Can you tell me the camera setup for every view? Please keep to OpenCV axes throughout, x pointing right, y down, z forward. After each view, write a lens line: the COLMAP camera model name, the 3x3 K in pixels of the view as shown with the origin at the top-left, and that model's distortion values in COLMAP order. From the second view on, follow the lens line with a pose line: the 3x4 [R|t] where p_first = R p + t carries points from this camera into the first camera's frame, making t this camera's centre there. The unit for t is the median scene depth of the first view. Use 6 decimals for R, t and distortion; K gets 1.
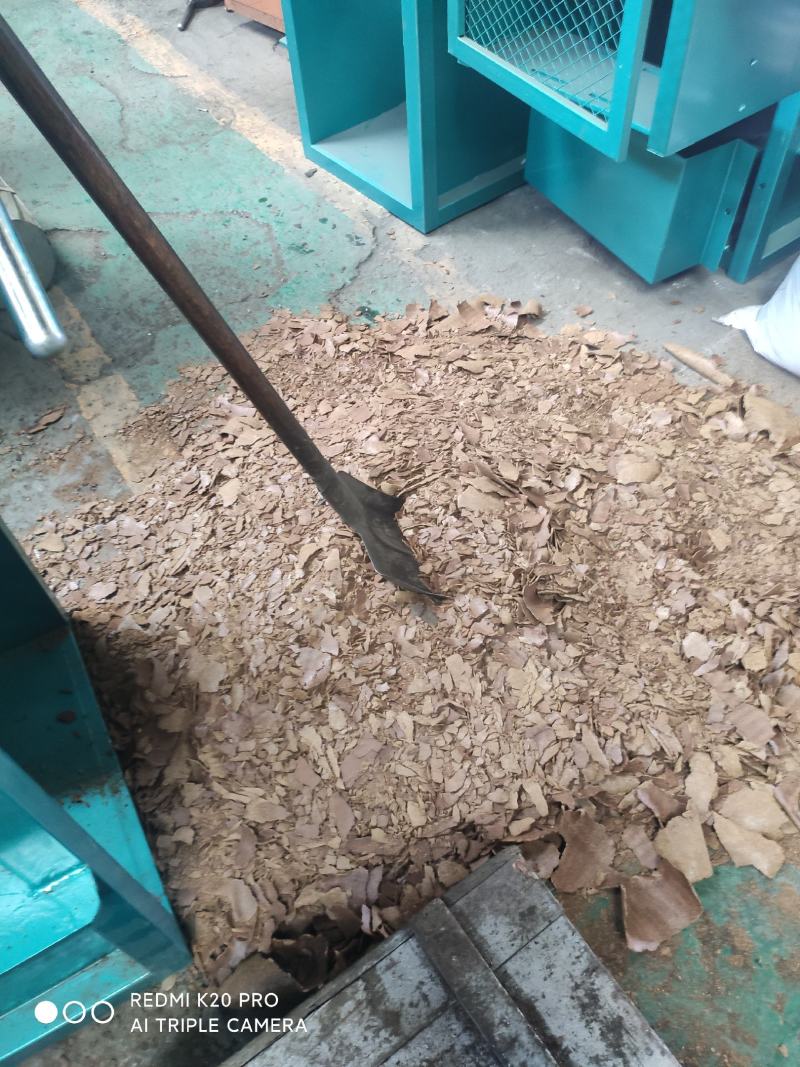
lens RADIAL K [[812.3, 0, 400.0], [0, 812.3, 533.5], [0, 0, 1]] dist [0.086074, -0.110473]
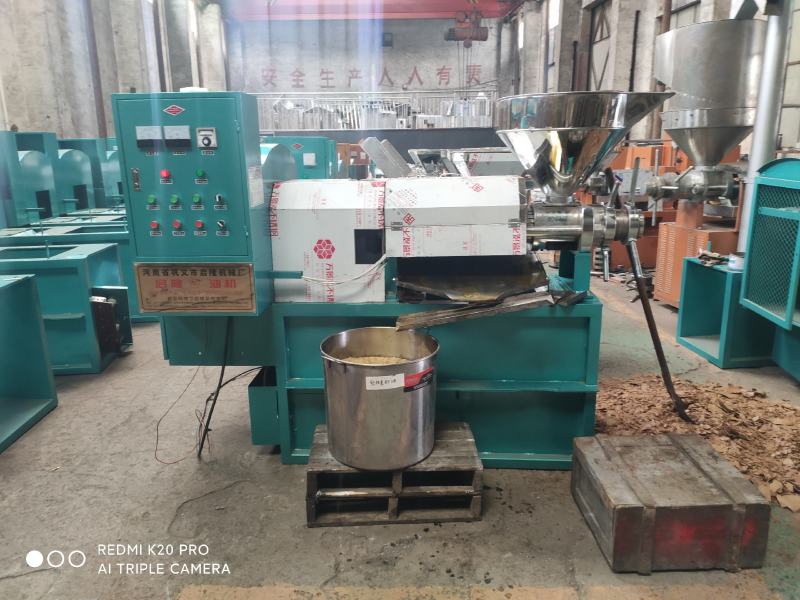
lens RADIAL K [[617.4, 0, 400.0], [0, 617.4, 300.0], [0, 0, 1]] dist [0.035508, -0.048134]
pose [[0.839560, 0.176041, -0.513954, 0.162550], [-0.442288, 0.770840, -0.458462, 0.865529], [0.315468, 0.612222, 0.725027, -0.890066]]
